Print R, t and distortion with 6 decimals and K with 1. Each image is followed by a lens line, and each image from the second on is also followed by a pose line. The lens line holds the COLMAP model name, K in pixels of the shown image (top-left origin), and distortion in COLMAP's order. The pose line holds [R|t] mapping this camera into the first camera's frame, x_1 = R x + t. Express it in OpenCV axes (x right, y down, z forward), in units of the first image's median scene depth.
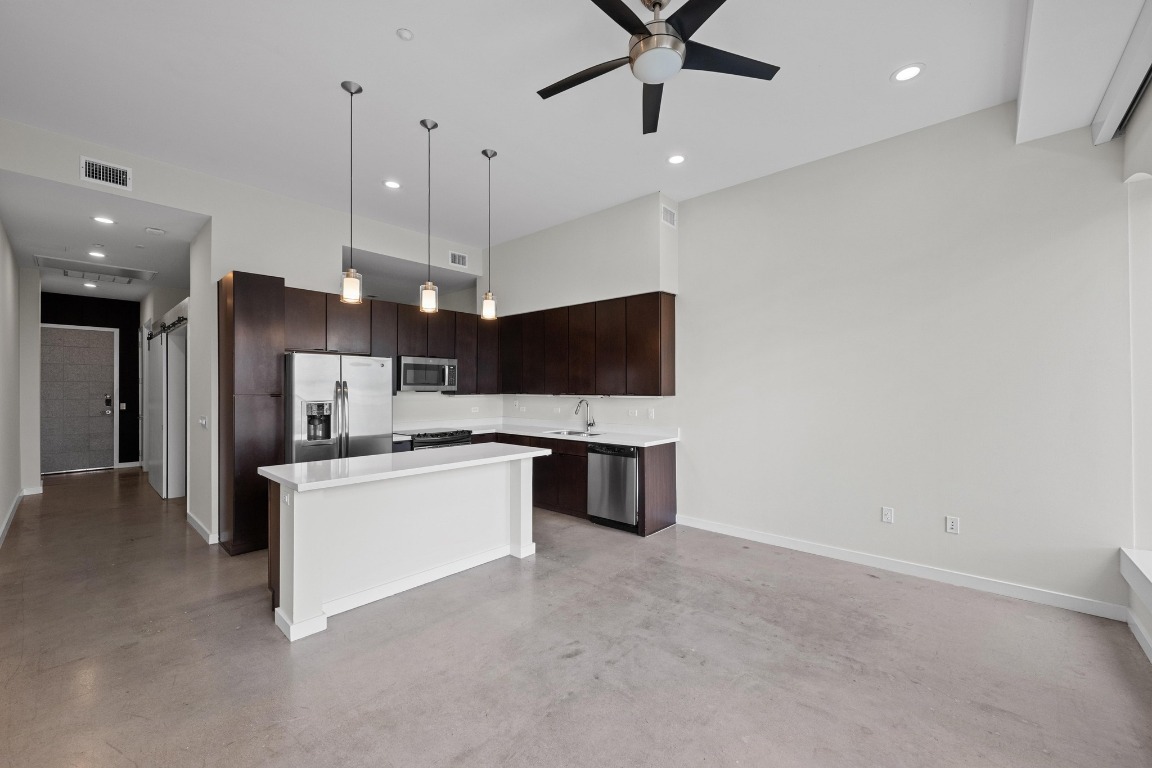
lens RADIAL K [[459.3, 0, 580.5], [0, 459.3, 387.4], [0, 0, 1]] dist [-0.005772, 0.000296]
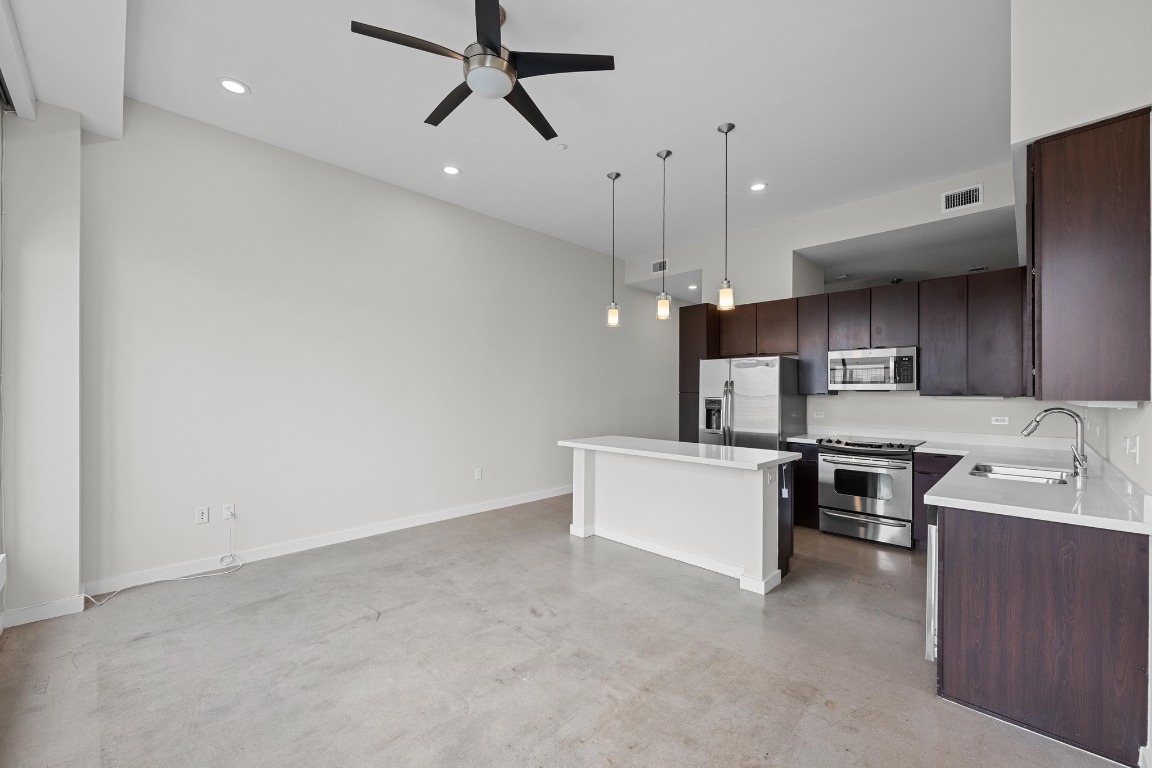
lens RADIAL K [[459.3, 0, 581.8], [0, 459.3, 386.4], [0, 0, 1]] dist [-0.005772, 0.000296]
pose [[-0.058445, -0.005299, -0.998277, 0.678363], [-0.002973, 0.999982, -0.005134, 0.007347], [0.998286, 0.002668, -0.058460, 0.690421]]
